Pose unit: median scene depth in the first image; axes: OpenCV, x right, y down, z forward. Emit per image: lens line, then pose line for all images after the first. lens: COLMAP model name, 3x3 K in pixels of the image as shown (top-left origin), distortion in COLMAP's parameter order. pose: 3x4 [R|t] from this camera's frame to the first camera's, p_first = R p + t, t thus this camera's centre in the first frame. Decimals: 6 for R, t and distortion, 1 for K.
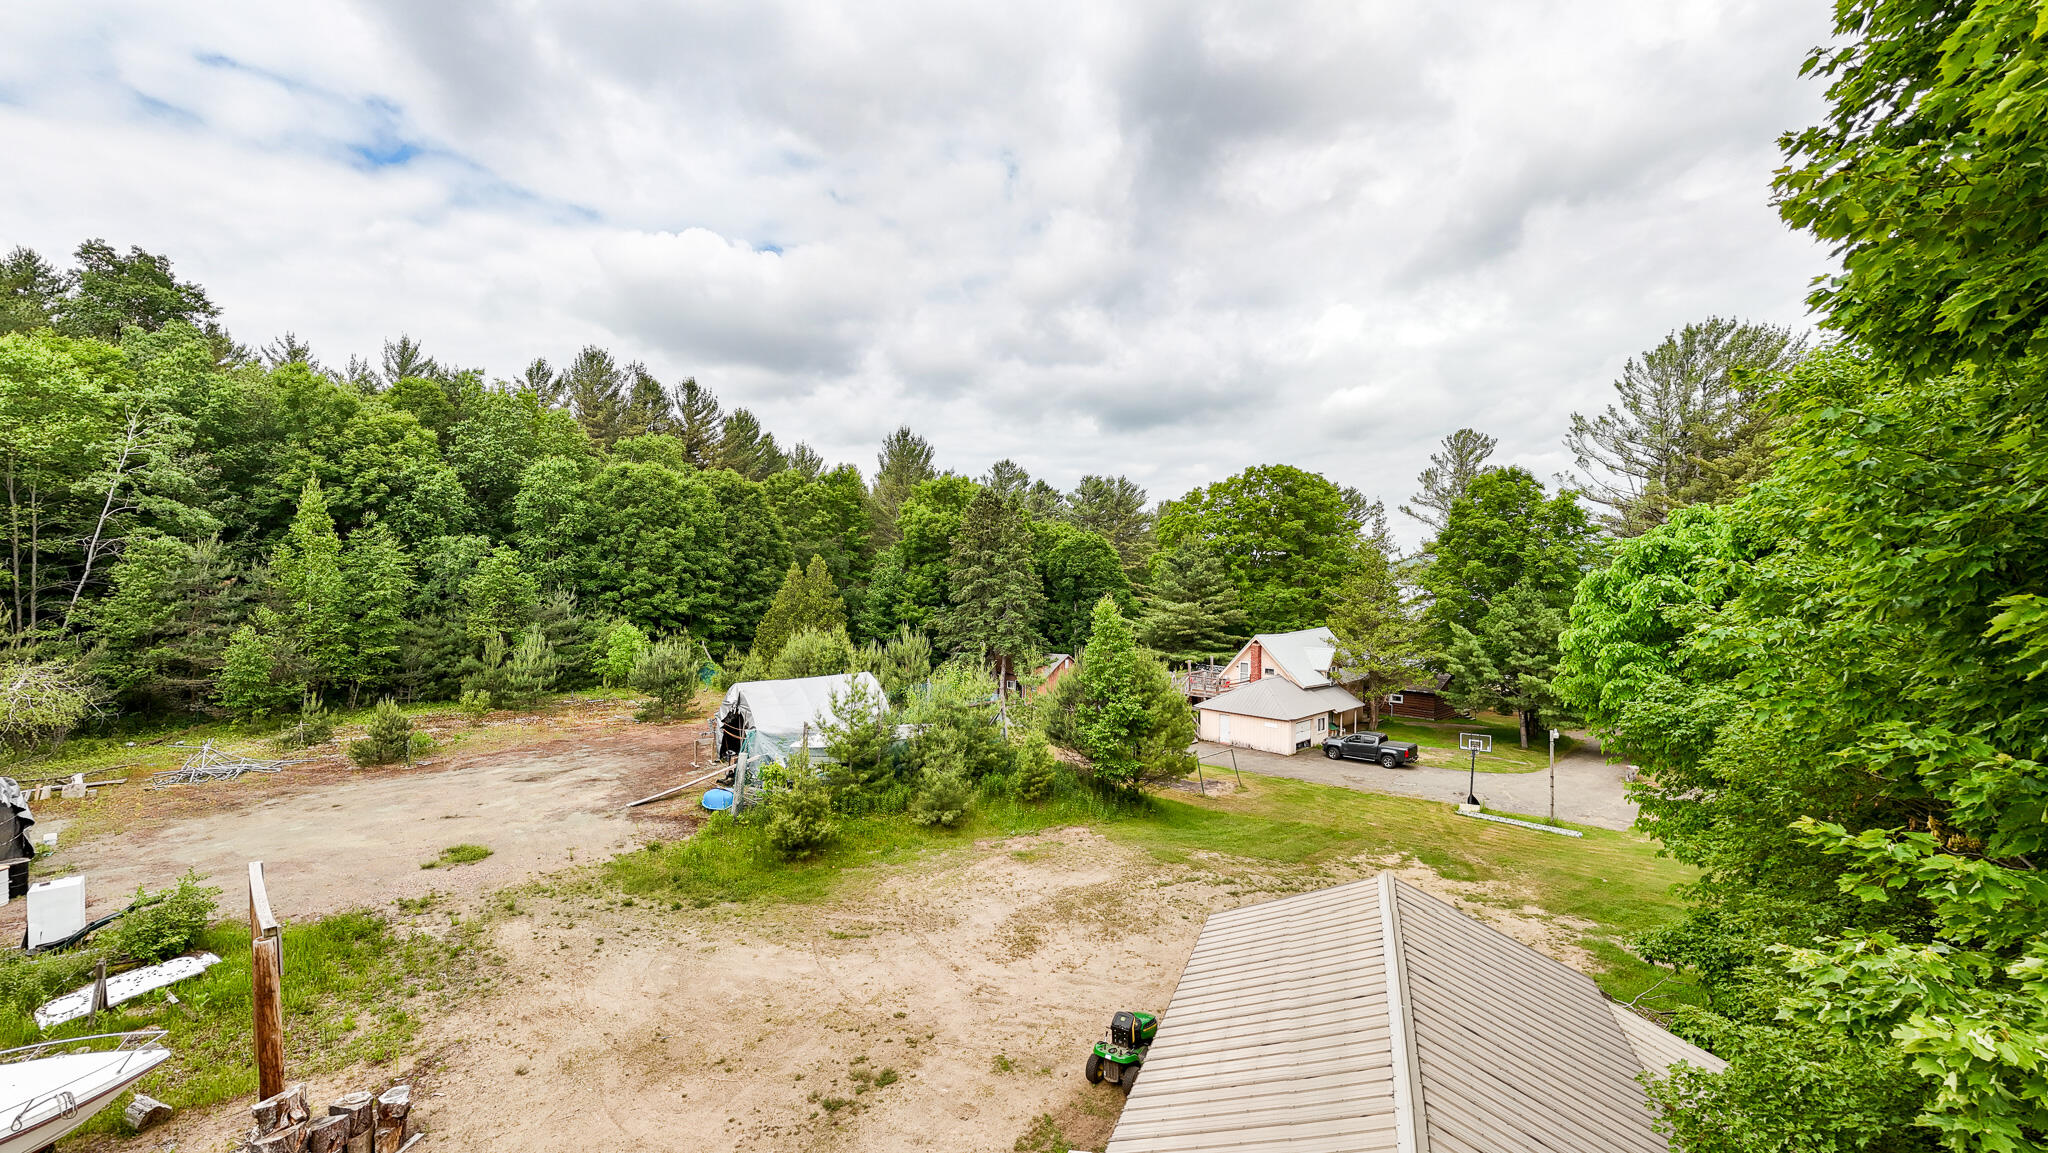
lens RADIAL K [[802.8, 0, 1024.0], [0, 802.8, 576.5], [0, 0, 1]] dist [0.018534, 0.000238]
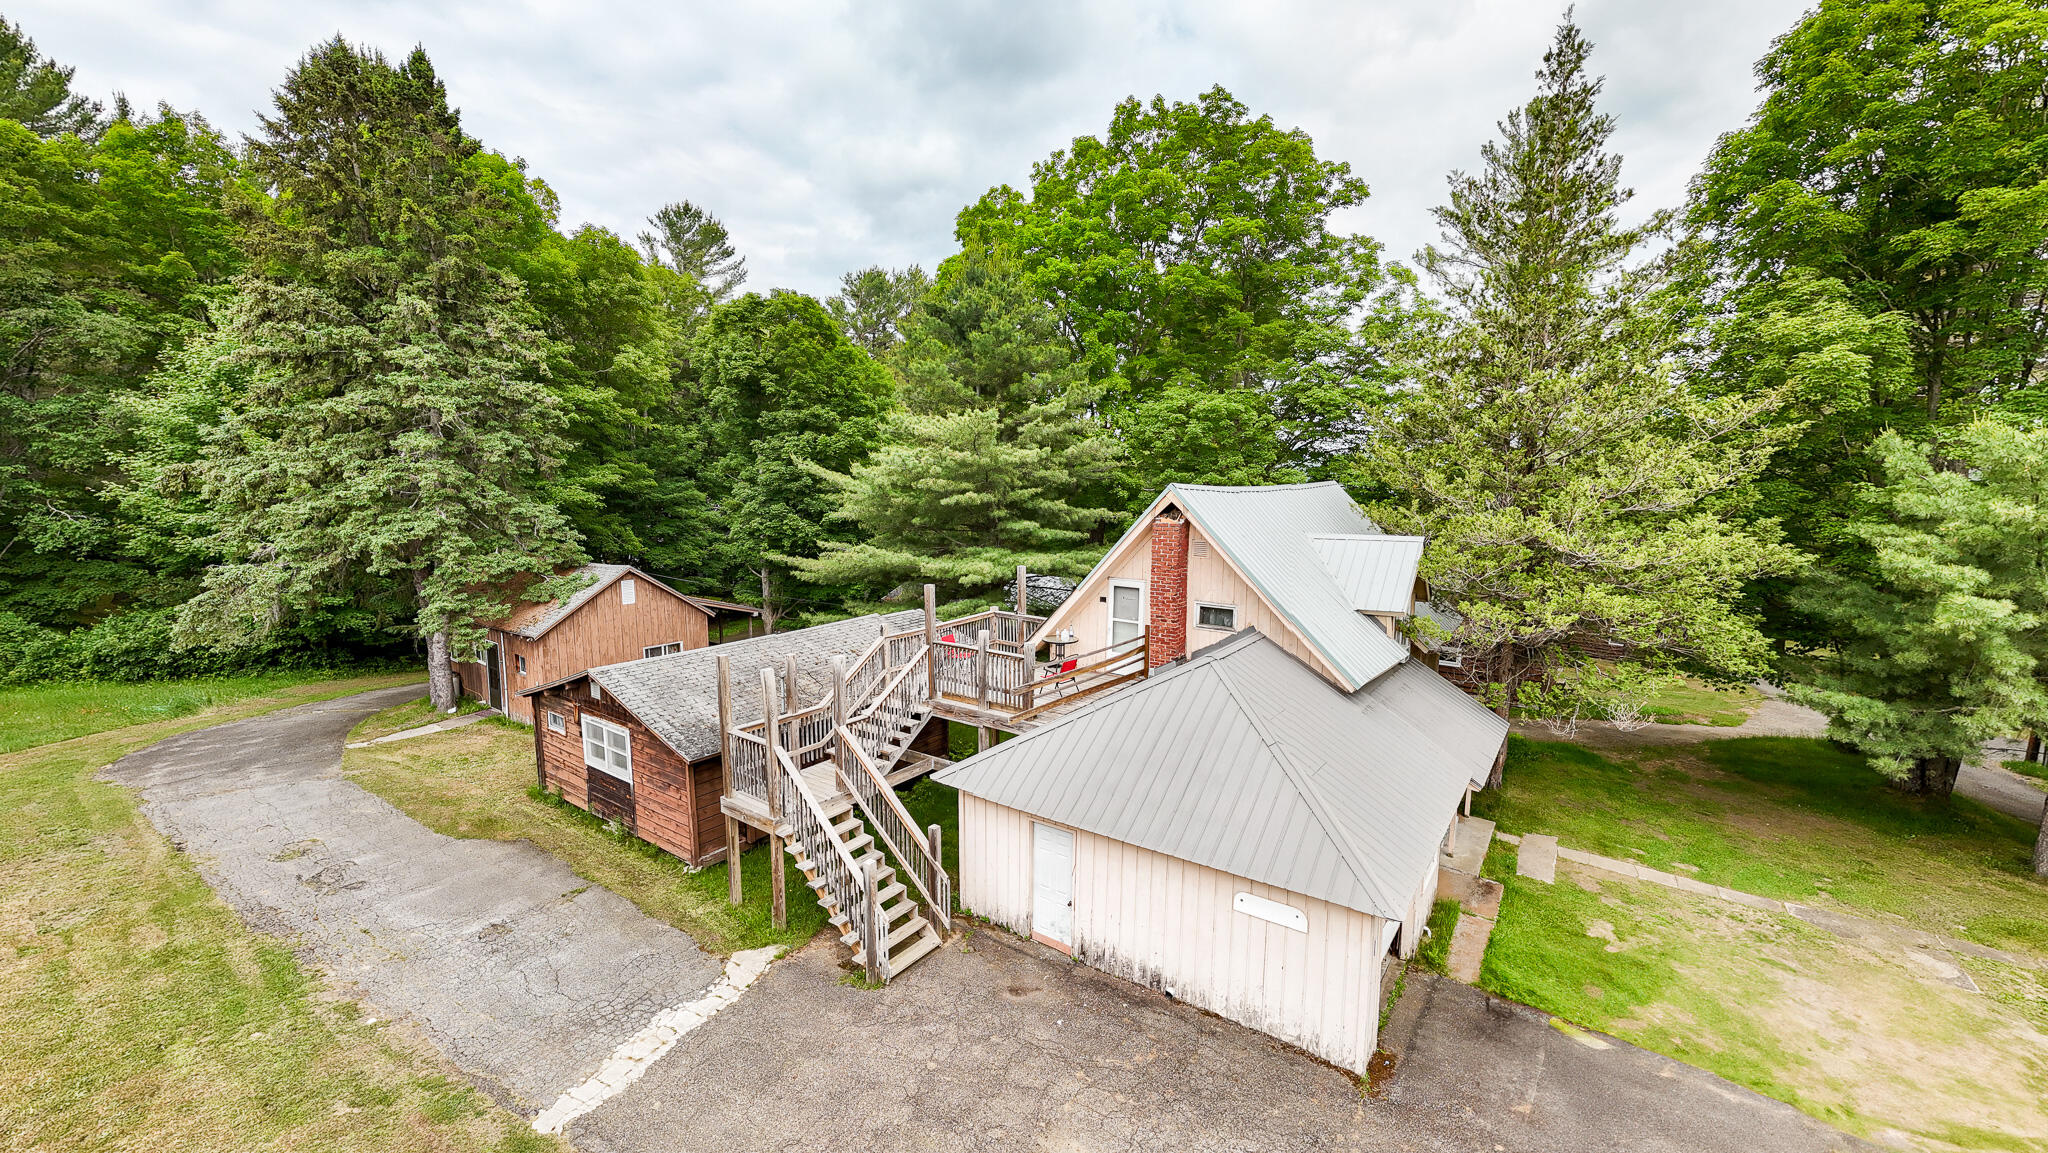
lens RADIAL K [[802.8, 0, 1024.0], [0, 802.8, 576.5], [0, 0, 1]] dist [0.018534, 0.000238]
pose [[0.983709, -0.021227, 0.178512, 0.159958], [-0.001192, 0.992212, 0.124556, 0.058724], [-0.179766, -0.122739, 0.976022, 0.624326]]
